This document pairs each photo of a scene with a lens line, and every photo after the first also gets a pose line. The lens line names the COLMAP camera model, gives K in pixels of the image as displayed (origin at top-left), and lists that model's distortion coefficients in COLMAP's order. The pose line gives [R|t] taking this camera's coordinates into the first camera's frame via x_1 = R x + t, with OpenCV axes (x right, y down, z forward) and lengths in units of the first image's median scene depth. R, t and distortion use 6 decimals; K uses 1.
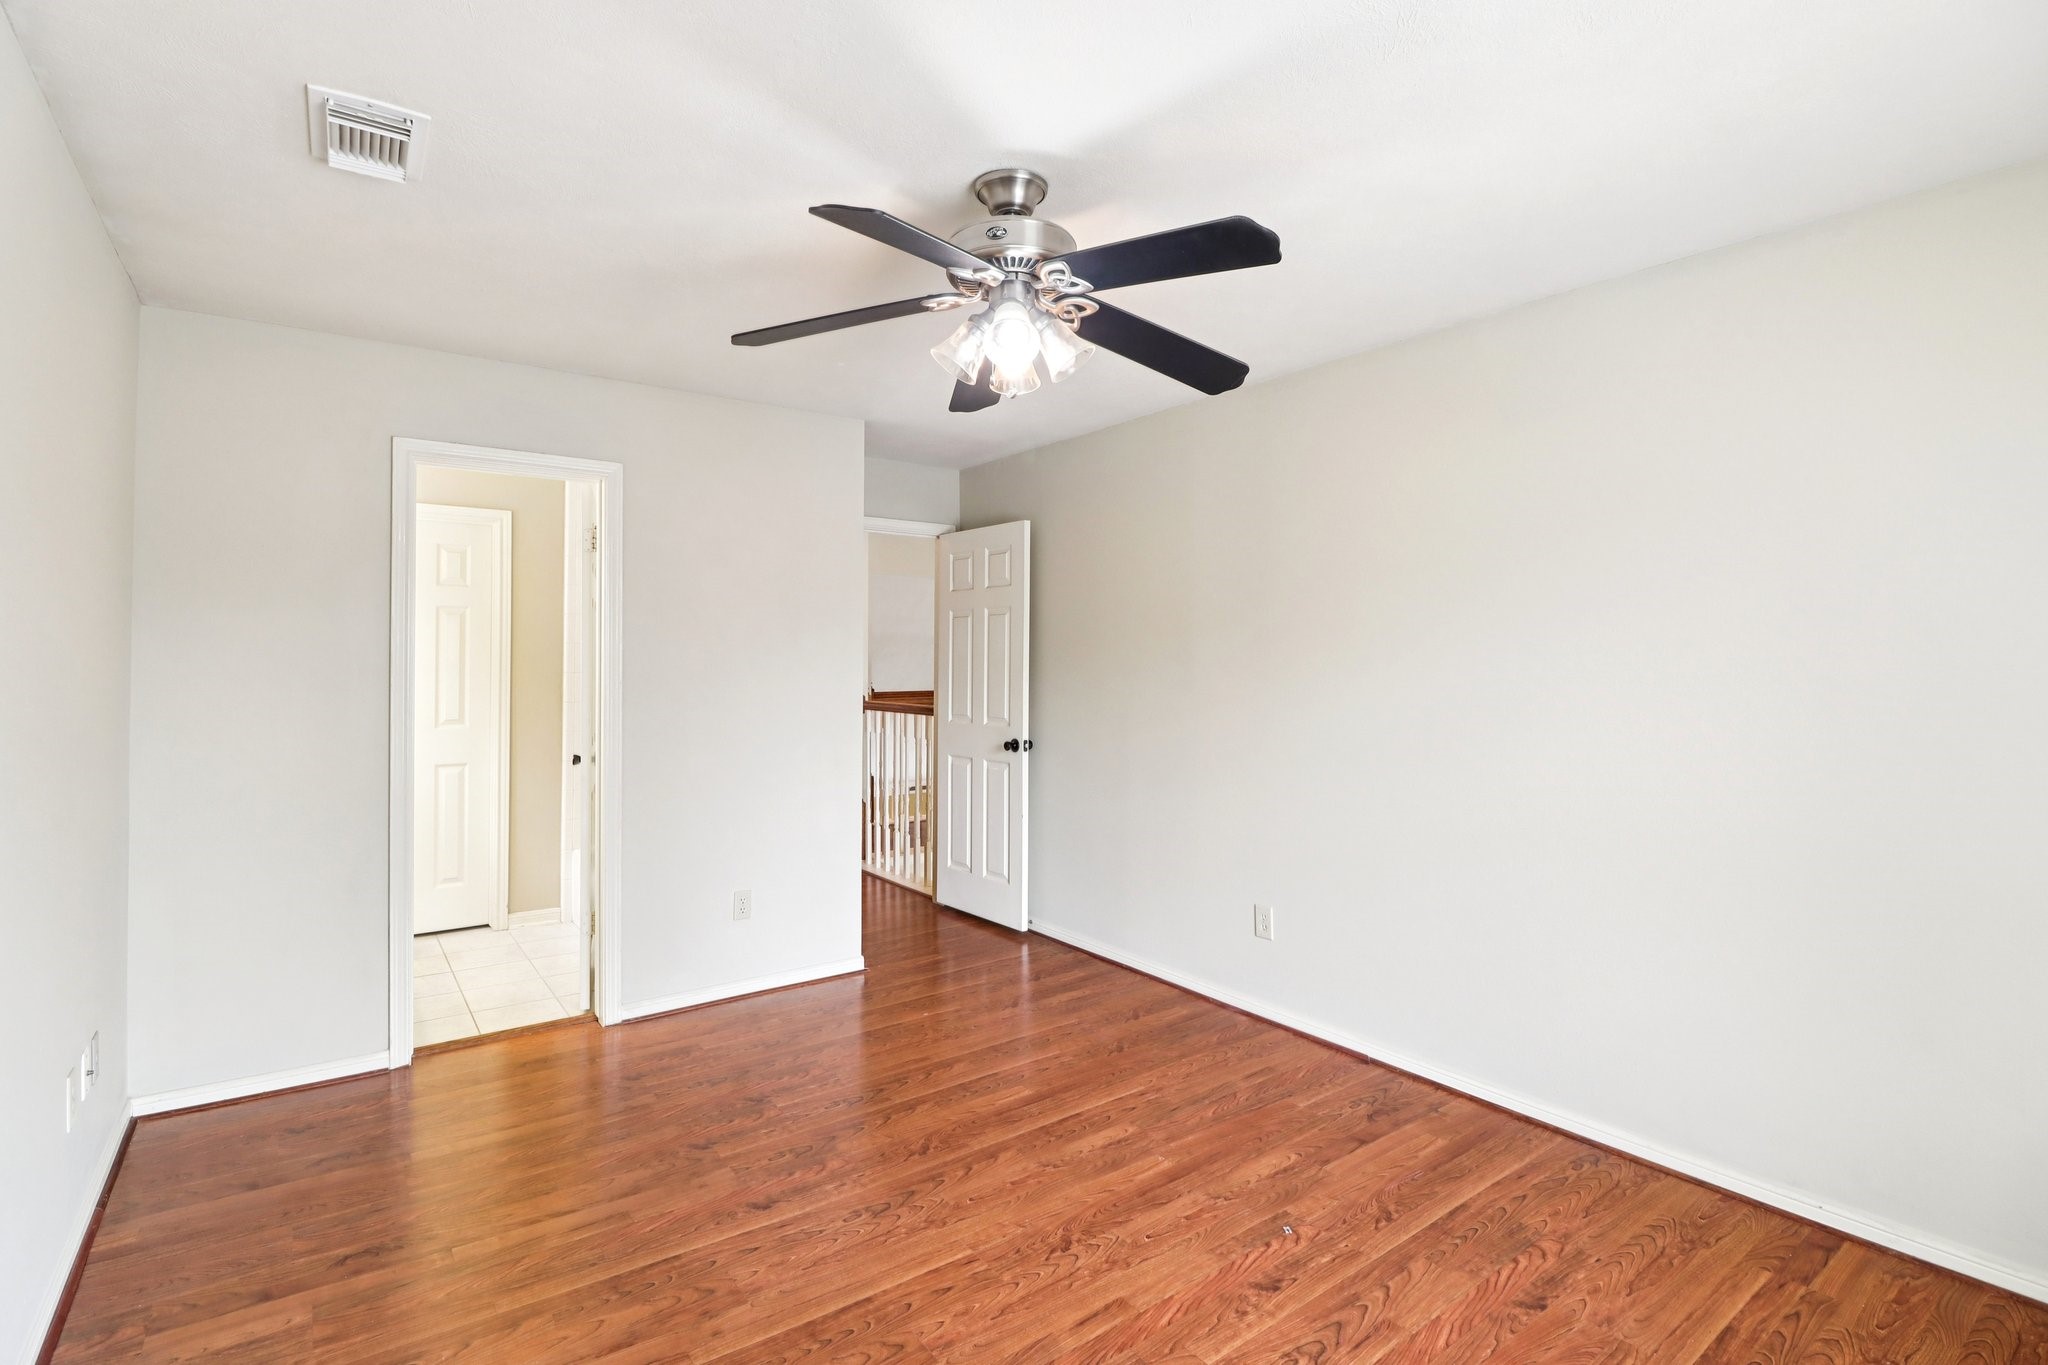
lens RADIAL K [[970.6, 0, 1017.4], [0, 970.6, 670.7], [0, 0, 1]] dist [0.001429, -0.013988]
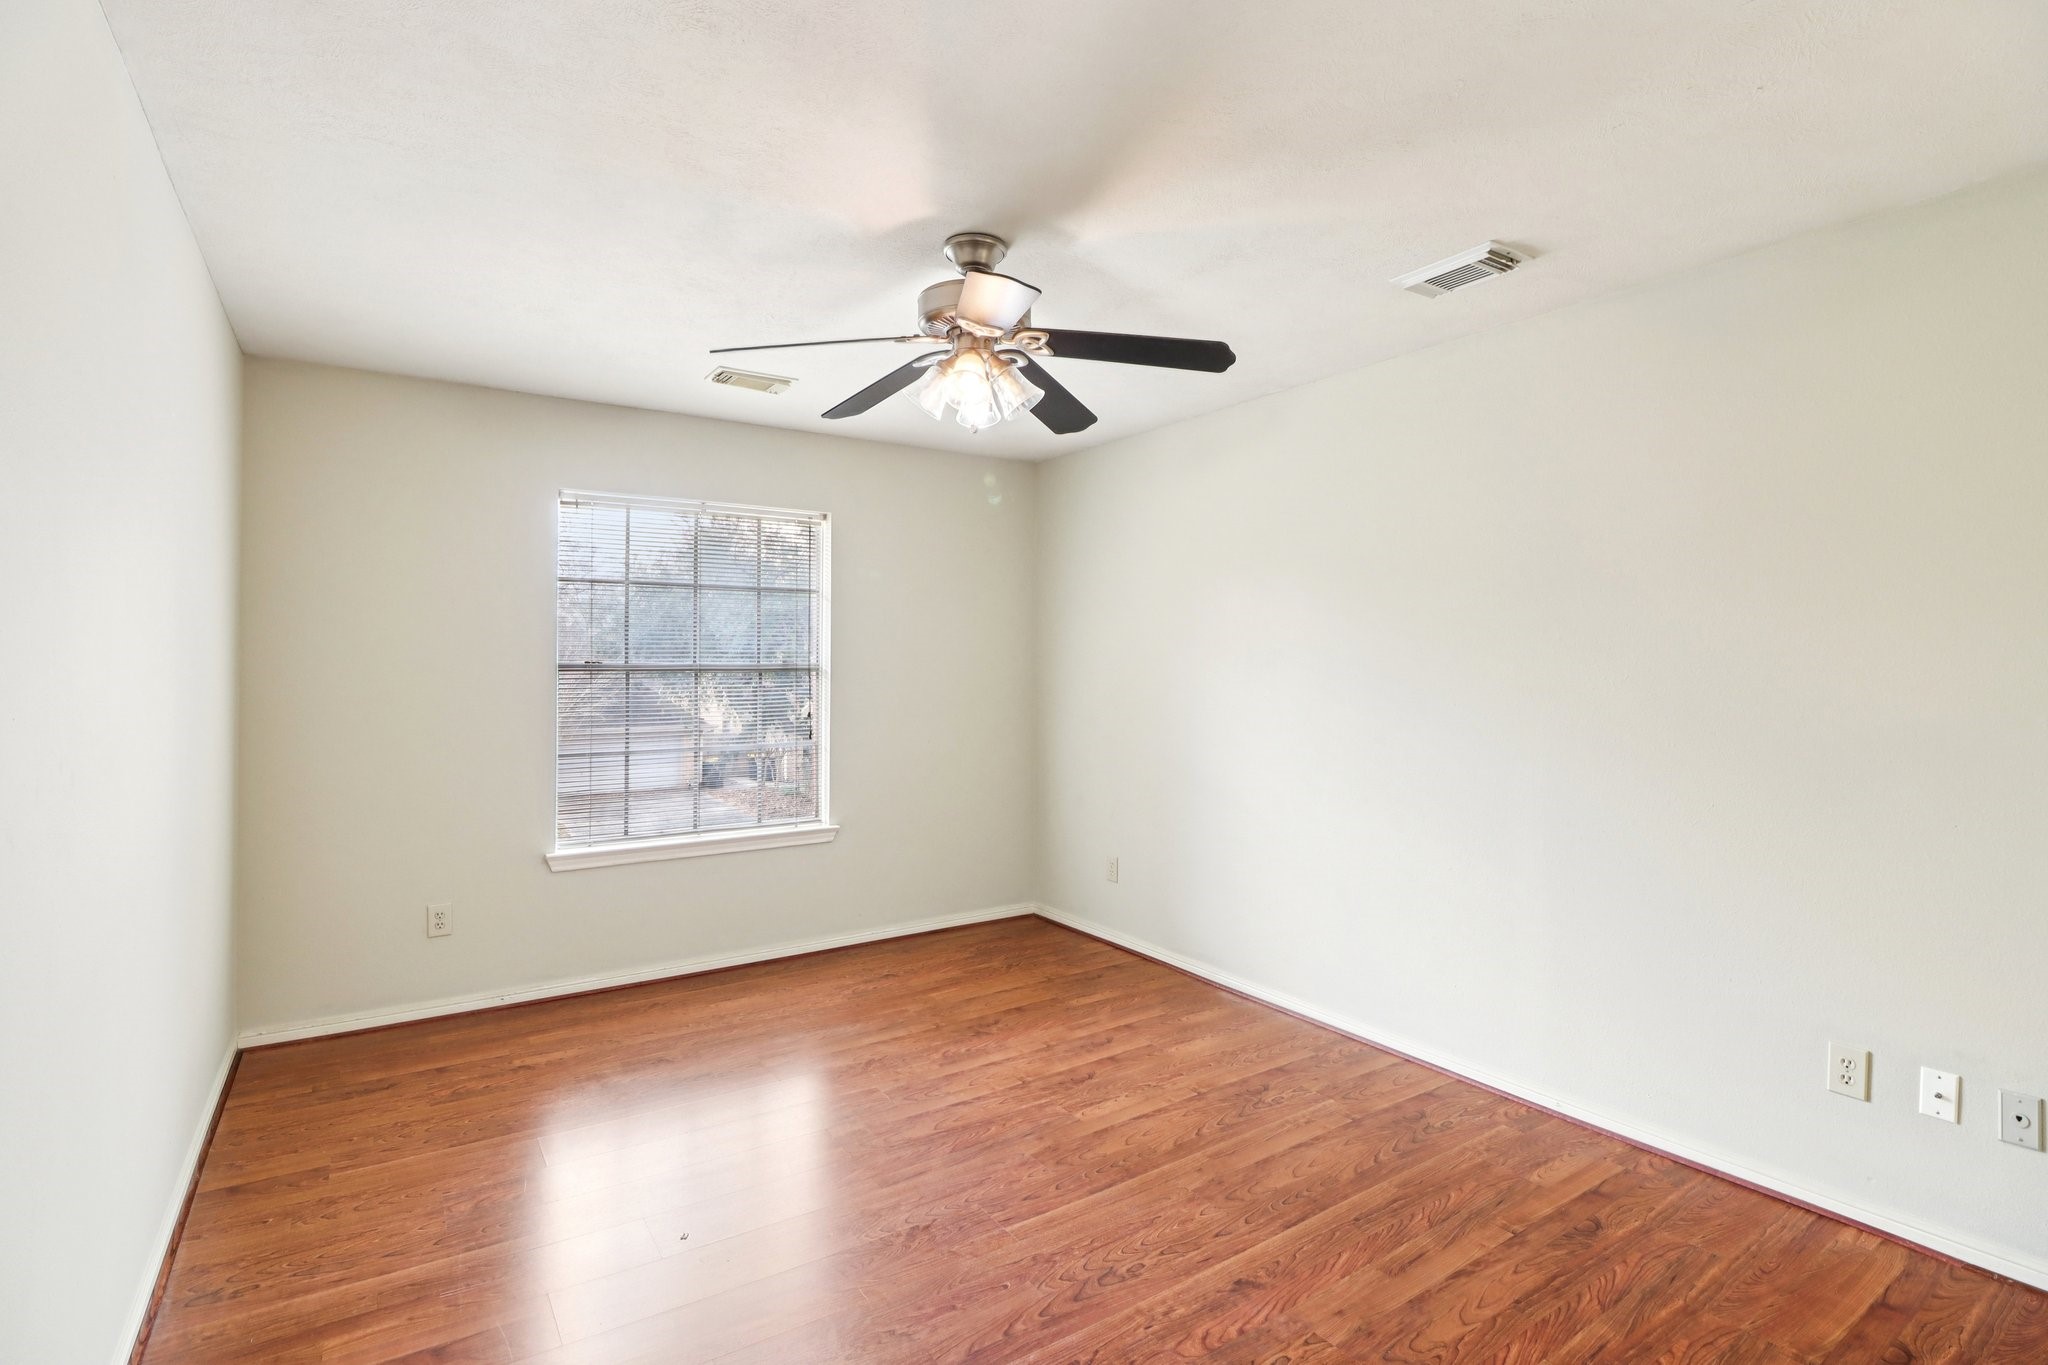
lens RADIAL K [[970.6, 0, 1017.4], [0, 970.6, 670.7], [0, 0, 1]] dist [0.001429, -0.013988]
pose [[-0.999120, -0.001904, 0.041901, -0.098467], [-0.001578, 0.999968, 0.007802, -0.004312], [-0.041914, 0.007729, -0.999091, 1.956898]]
